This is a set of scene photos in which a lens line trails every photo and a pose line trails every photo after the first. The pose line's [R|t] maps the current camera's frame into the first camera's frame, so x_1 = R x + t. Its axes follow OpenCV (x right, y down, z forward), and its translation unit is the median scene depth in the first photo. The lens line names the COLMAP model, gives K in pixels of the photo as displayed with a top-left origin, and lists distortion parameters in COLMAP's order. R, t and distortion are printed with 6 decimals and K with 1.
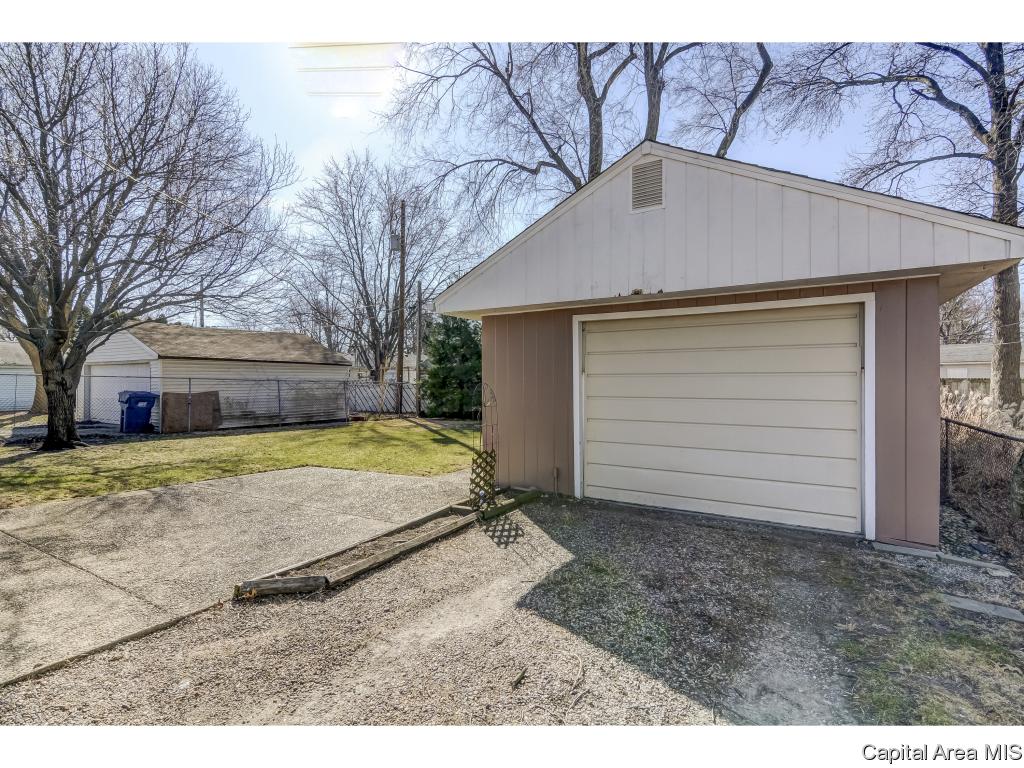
lens RADIAL K [[489.8, 0, 503.1], [0, 489.8, 382.7], [0, 0, 1]] dist [0.011349, -0.008168]
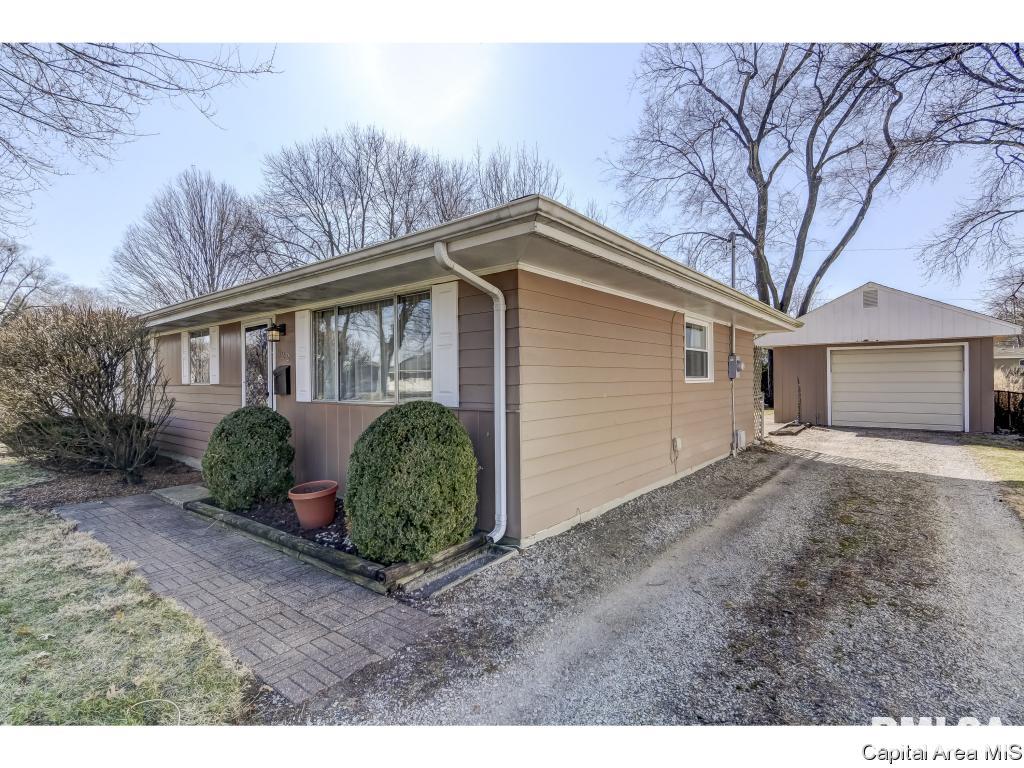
lens RADIAL K [[493.8, 0, 508.1], [0, 493.8, 384.1], [0, 0, 1]] dist [0.013082, -0.008515]
pose [[0.992004, -0.007246, -0.126002, -0.423517], [0.007373, 0.999973, 0.000542, 0.009466], [0.125995, -0.001467, 0.992030, -0.607162]]
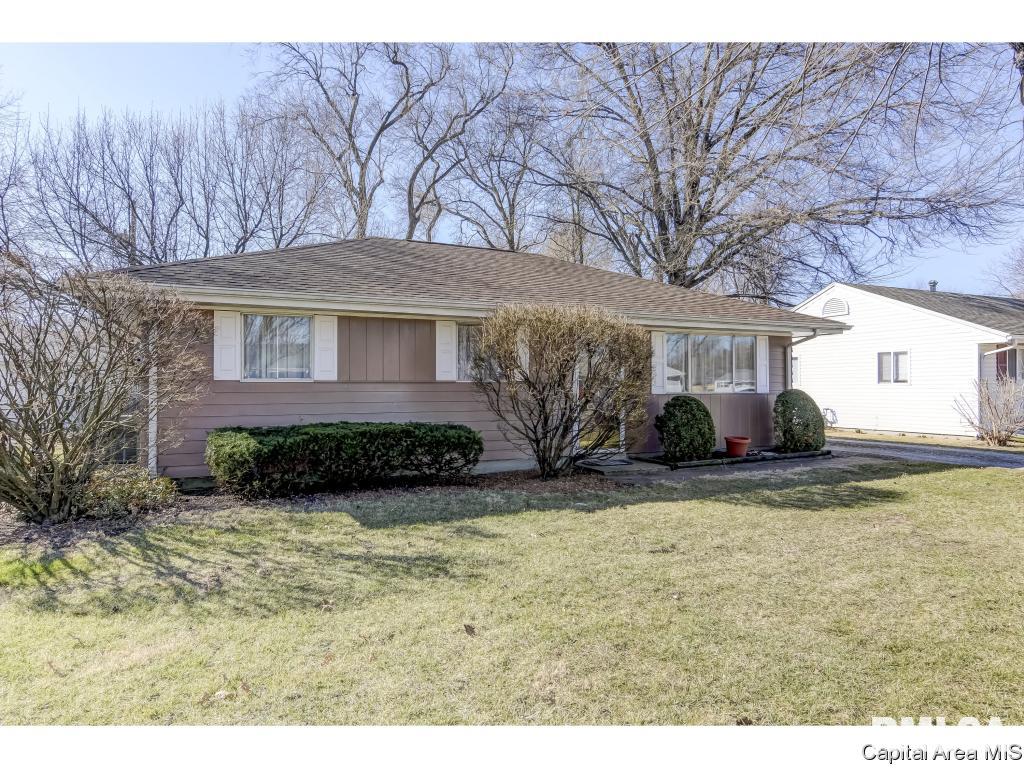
lens RADIAL K [[597.0, 0, 512.0], [0, 597.0, 384.0], [0, 0, 1]] dist [0.018498, -0.000105]
pose [[0.526865, -0.004720, 0.849936, -1.346019], [0.005935, 0.999981, 0.001874, 0.007222], [-0.849928, 0.004057, 0.526883, -0.455193]]
